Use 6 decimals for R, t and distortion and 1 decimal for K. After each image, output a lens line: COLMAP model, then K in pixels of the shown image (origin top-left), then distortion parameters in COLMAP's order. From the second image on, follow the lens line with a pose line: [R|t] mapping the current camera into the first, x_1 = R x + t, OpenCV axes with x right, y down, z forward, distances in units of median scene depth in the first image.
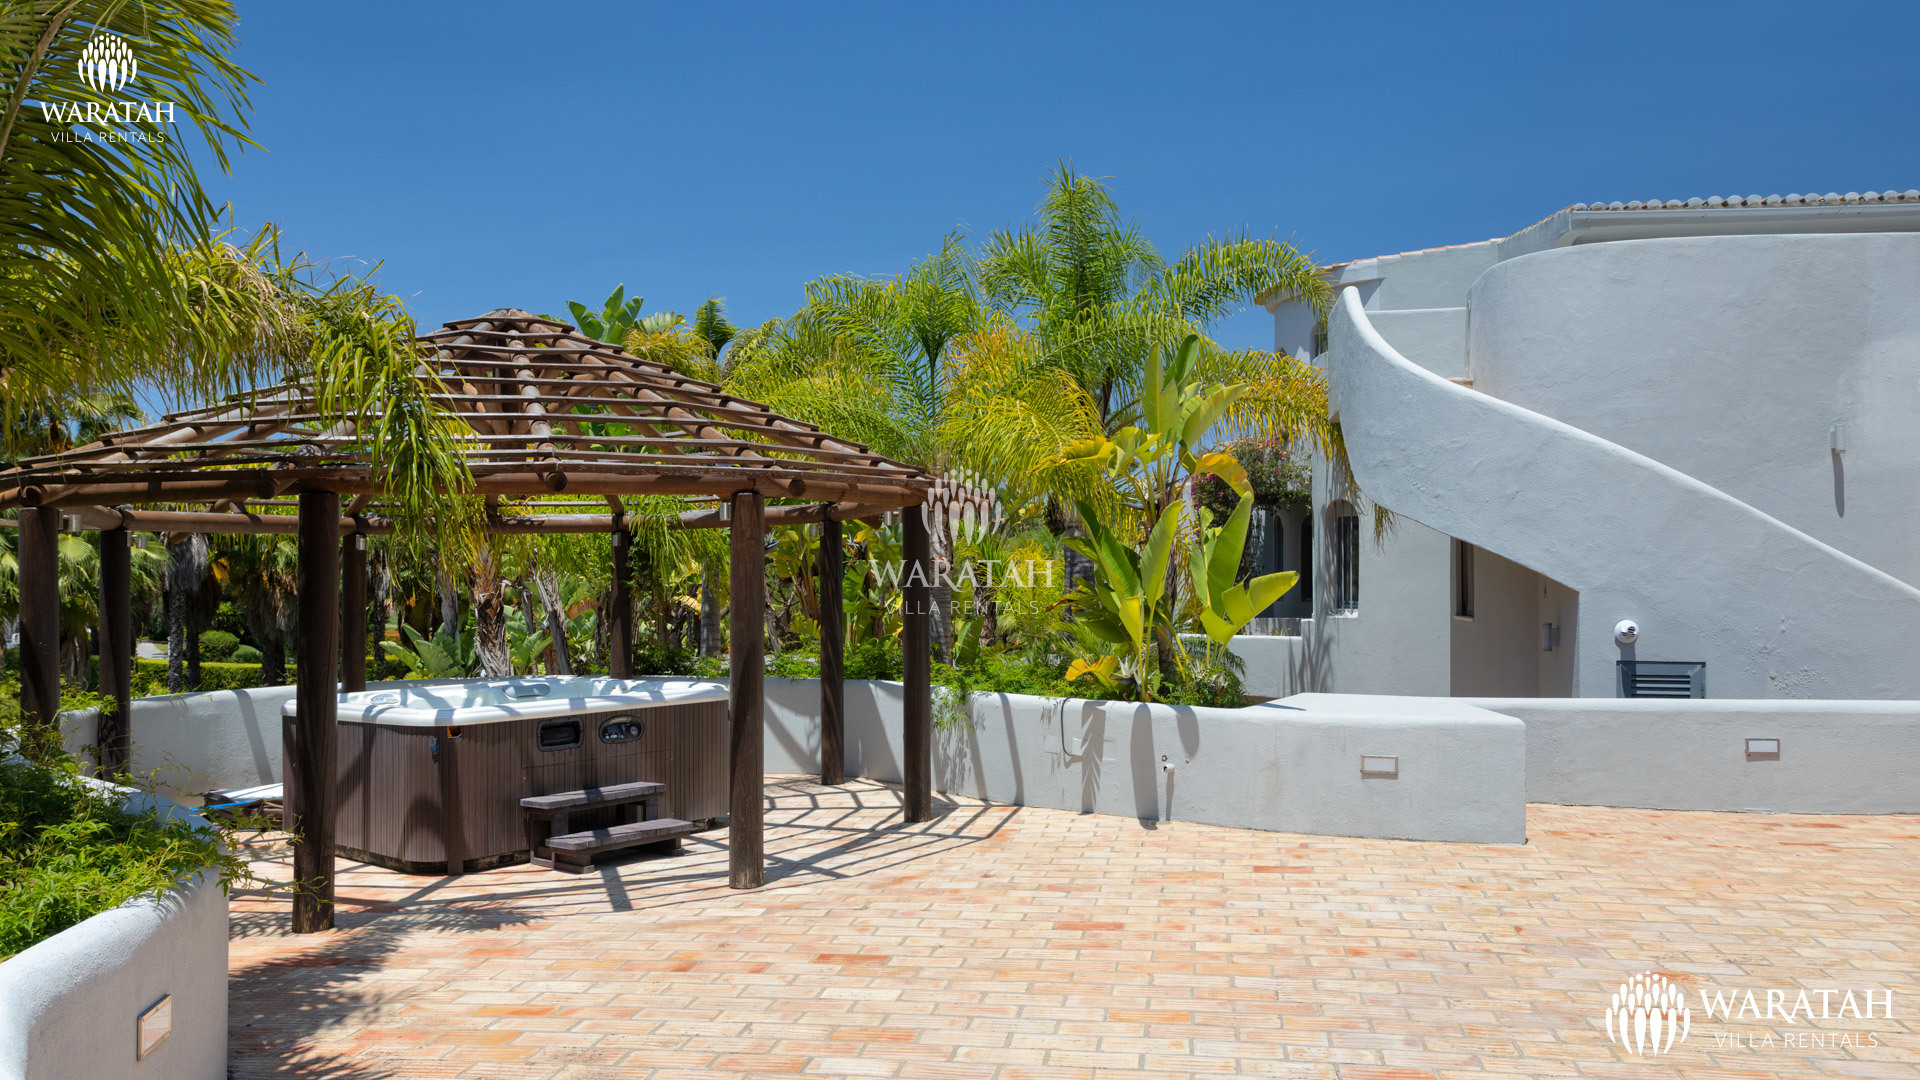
lens RADIAL K [[1468.5, 0, 960.1], [0, 1468.5, 548.2], [0, 0, 1]] dist [0.002188, 0.007819]
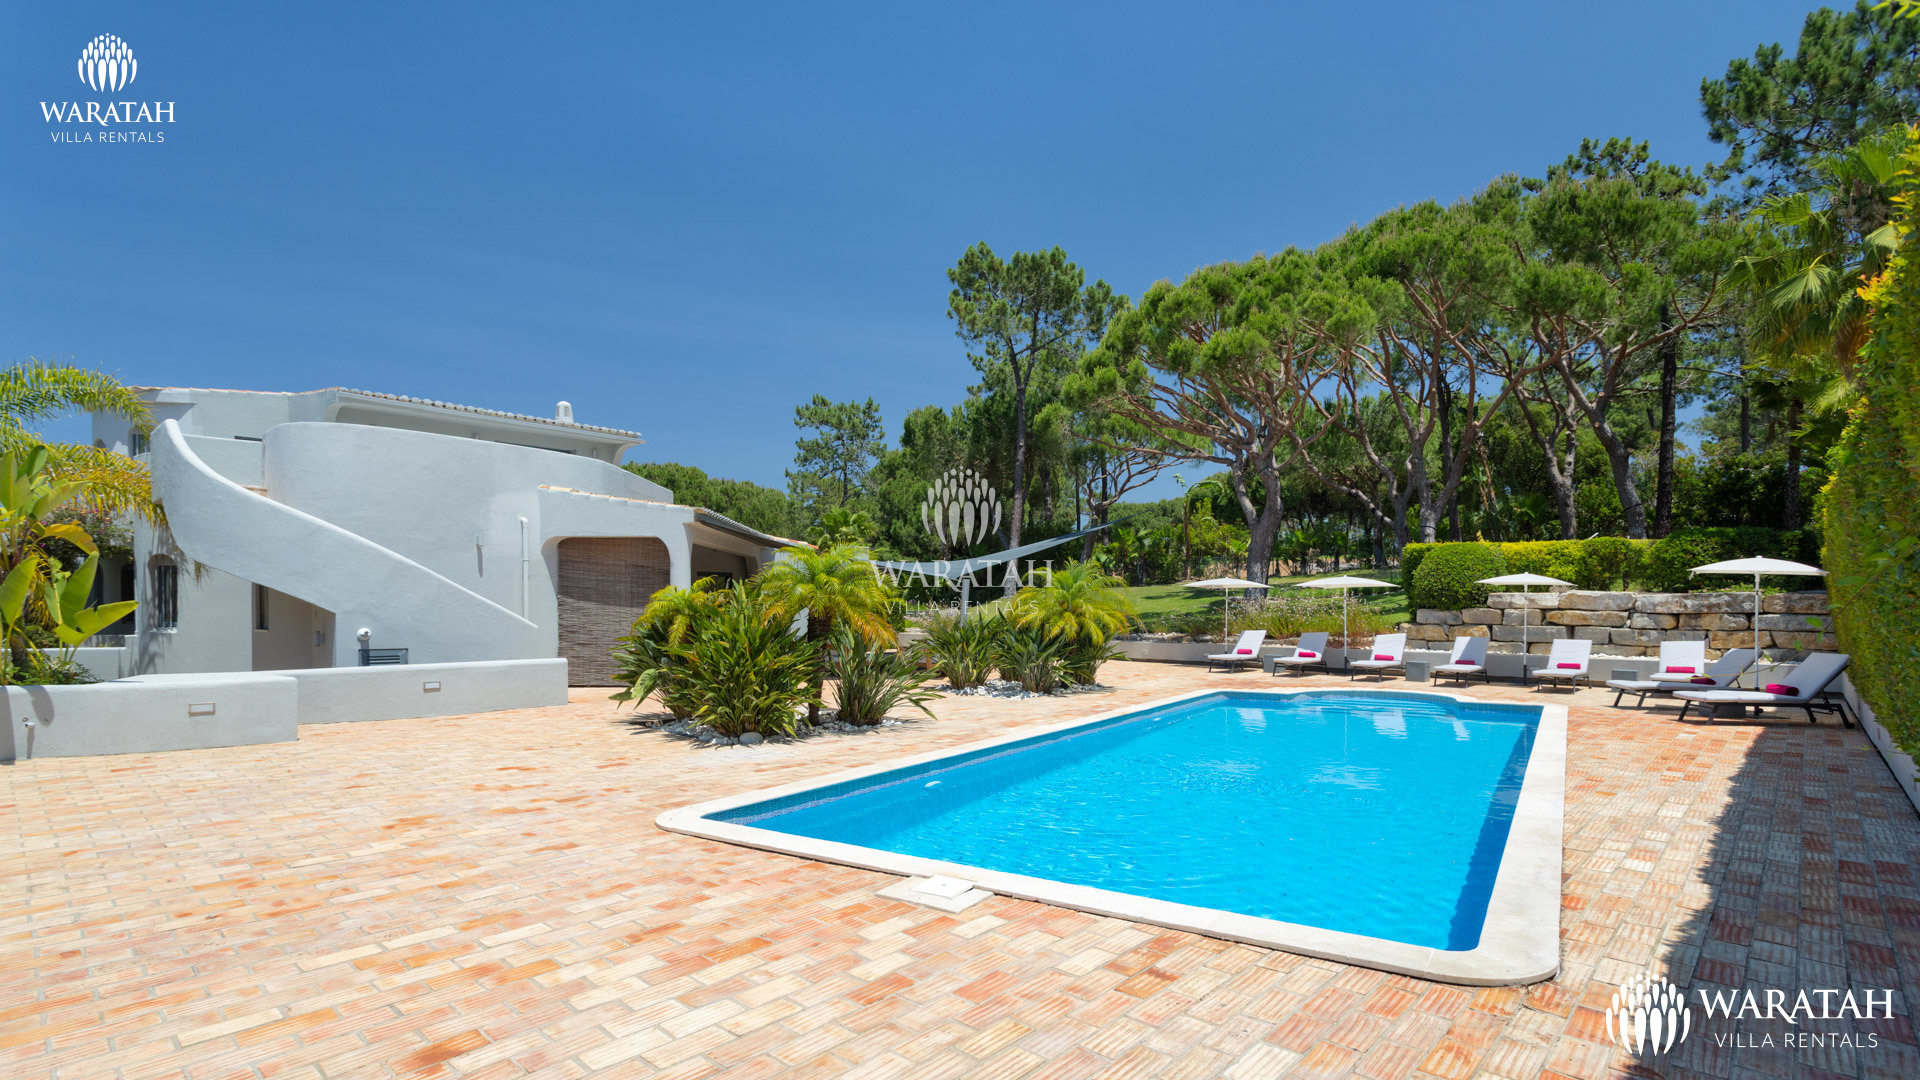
lens RADIAL K [[934.7, 0, 1015.8], [0, 934.7, 629.6], [0, 0, 1]] dist [0.003967, 0.001596]
pose [[0.537467, -0.015815, 0.843137, -0.120393], [-0.019088, 0.999340, 0.030913, -0.002976], [-0.843069, -0.032708, 0.536810, -0.374148]]
